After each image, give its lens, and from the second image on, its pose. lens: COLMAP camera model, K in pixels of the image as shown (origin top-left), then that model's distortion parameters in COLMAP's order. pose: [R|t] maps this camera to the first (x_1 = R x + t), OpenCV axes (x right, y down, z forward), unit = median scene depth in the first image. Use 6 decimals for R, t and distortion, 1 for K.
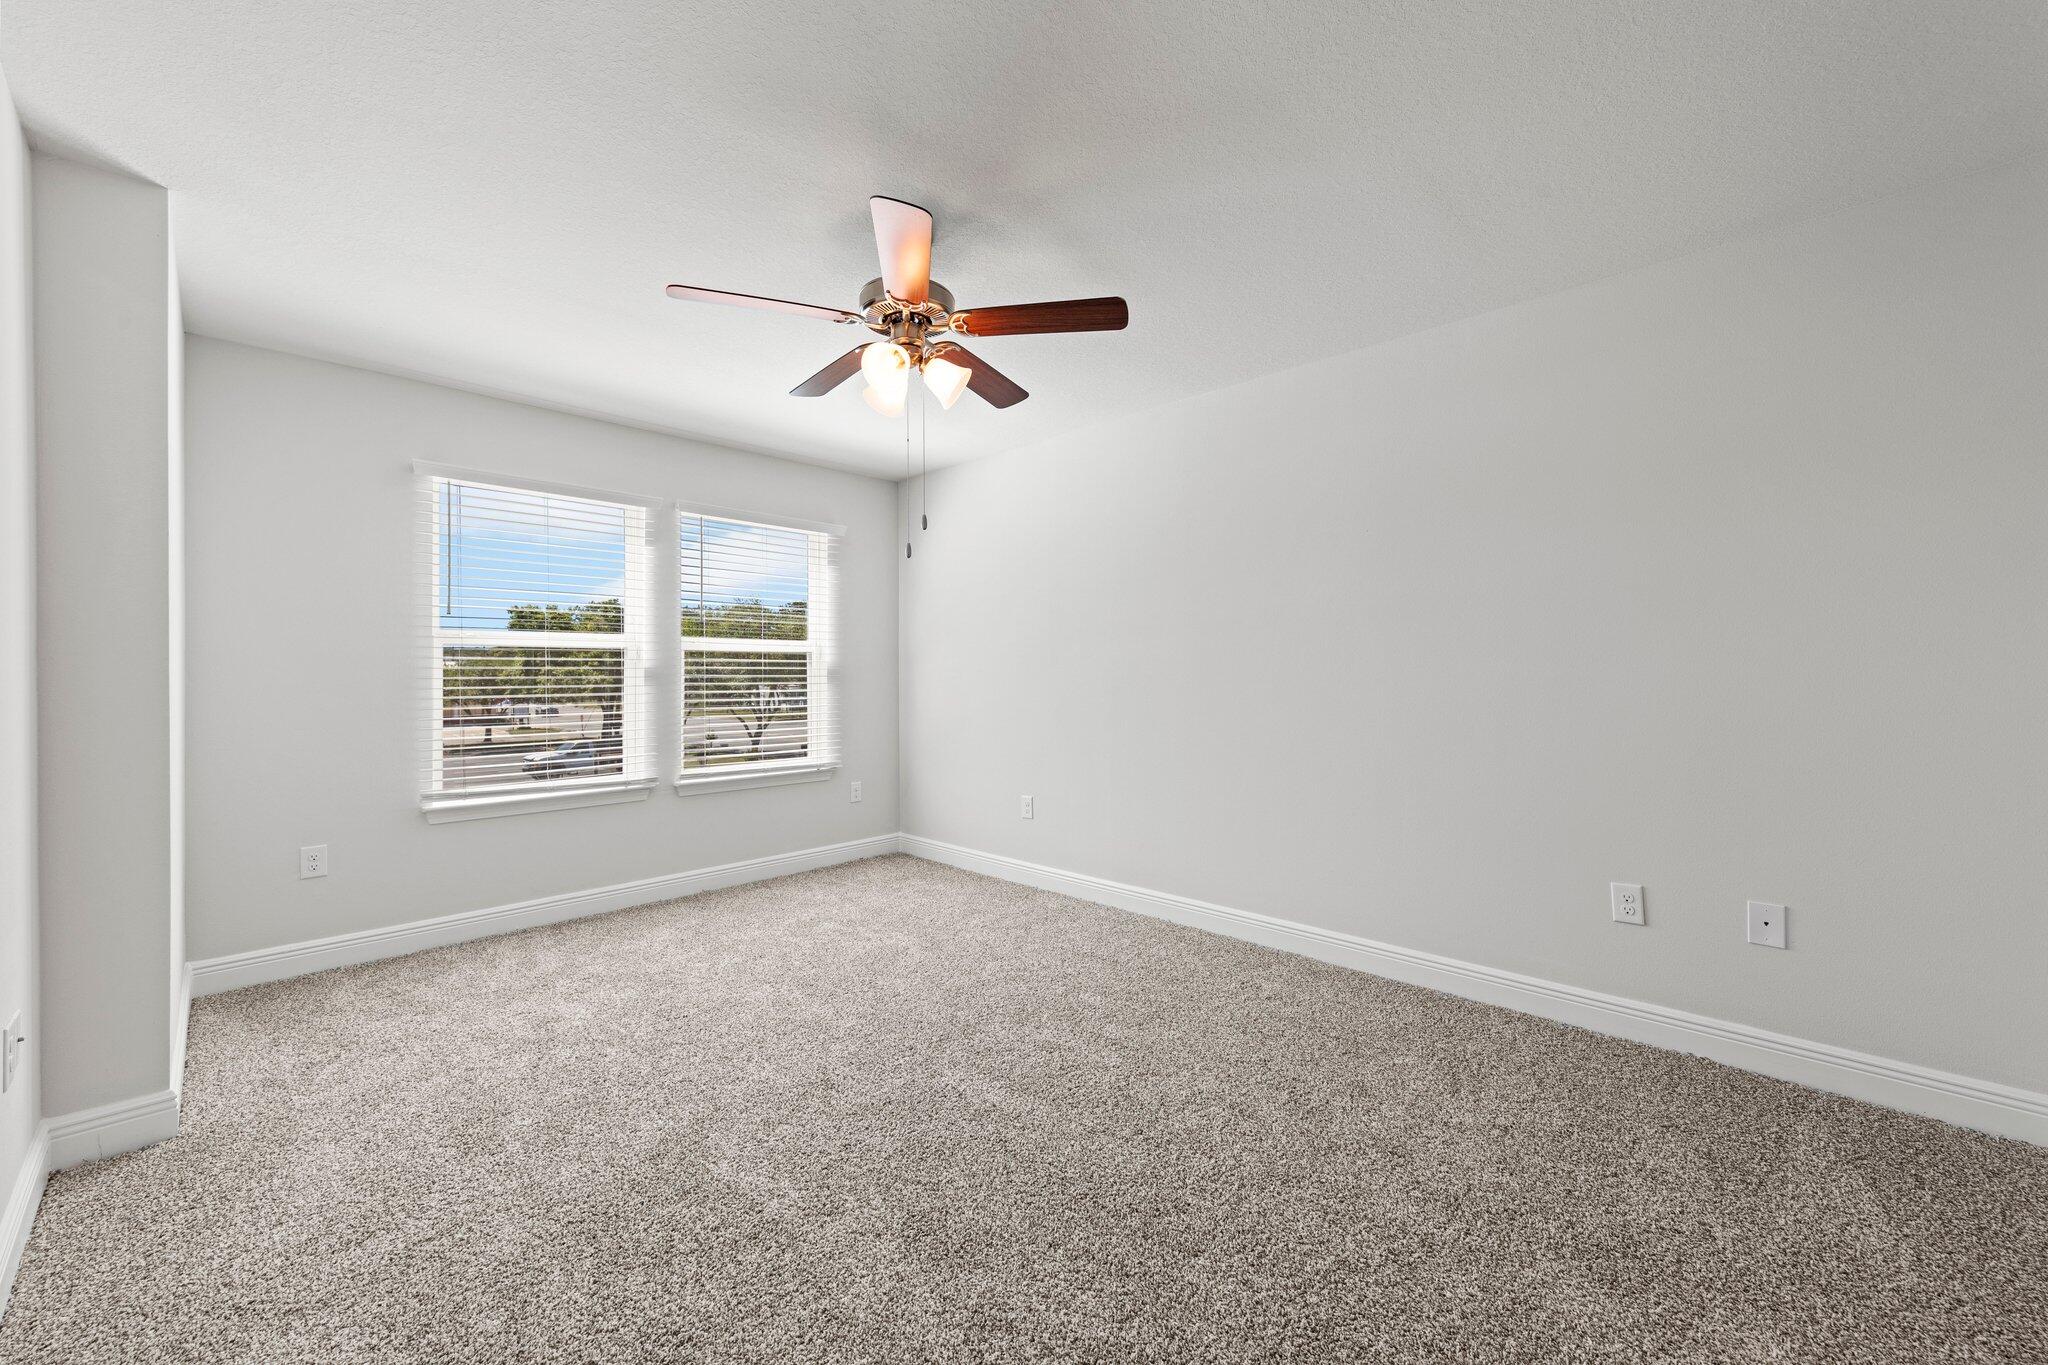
lens RADIAL K [[766.1, 0, 1048.8], [0, 766.1, 667.4], [0, 0, 1]] dist [0.001627, -0.000301]
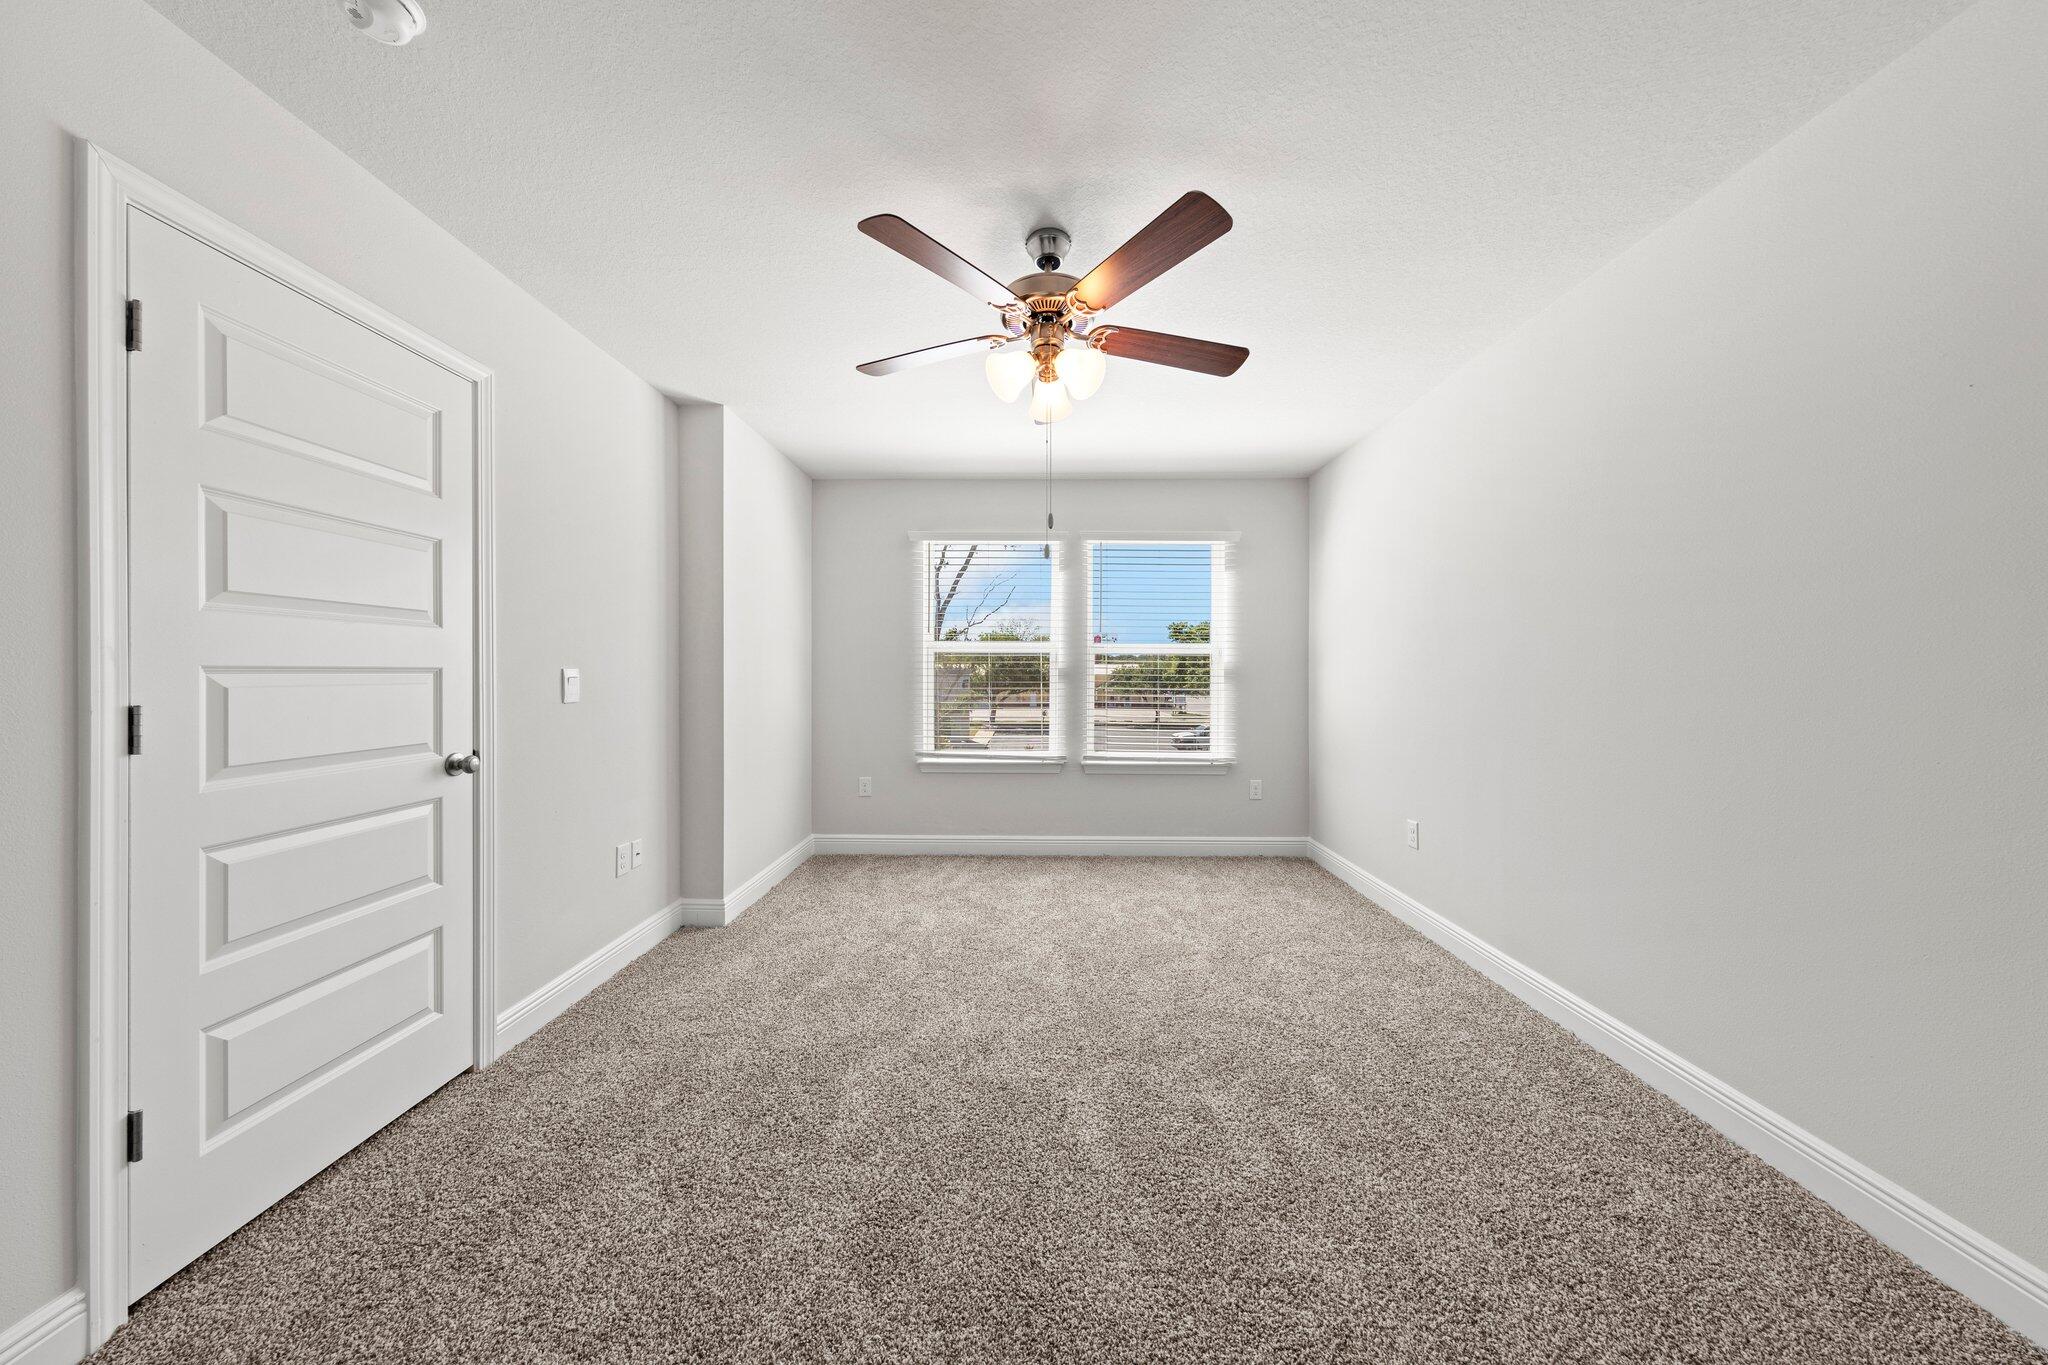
lens RADIAL K [[668.3, 0, 1029.0], [0, 668.3, 673.0], [0, 0, 1]] dist [0.000663, -0.000063]
pose [[0.684947, 0.005372, -0.728573, 0.302961], [0.000181, 0.999972, 0.007544, -0.000565], [0.728592, -0.005299, 0.684927, 0.263595]]
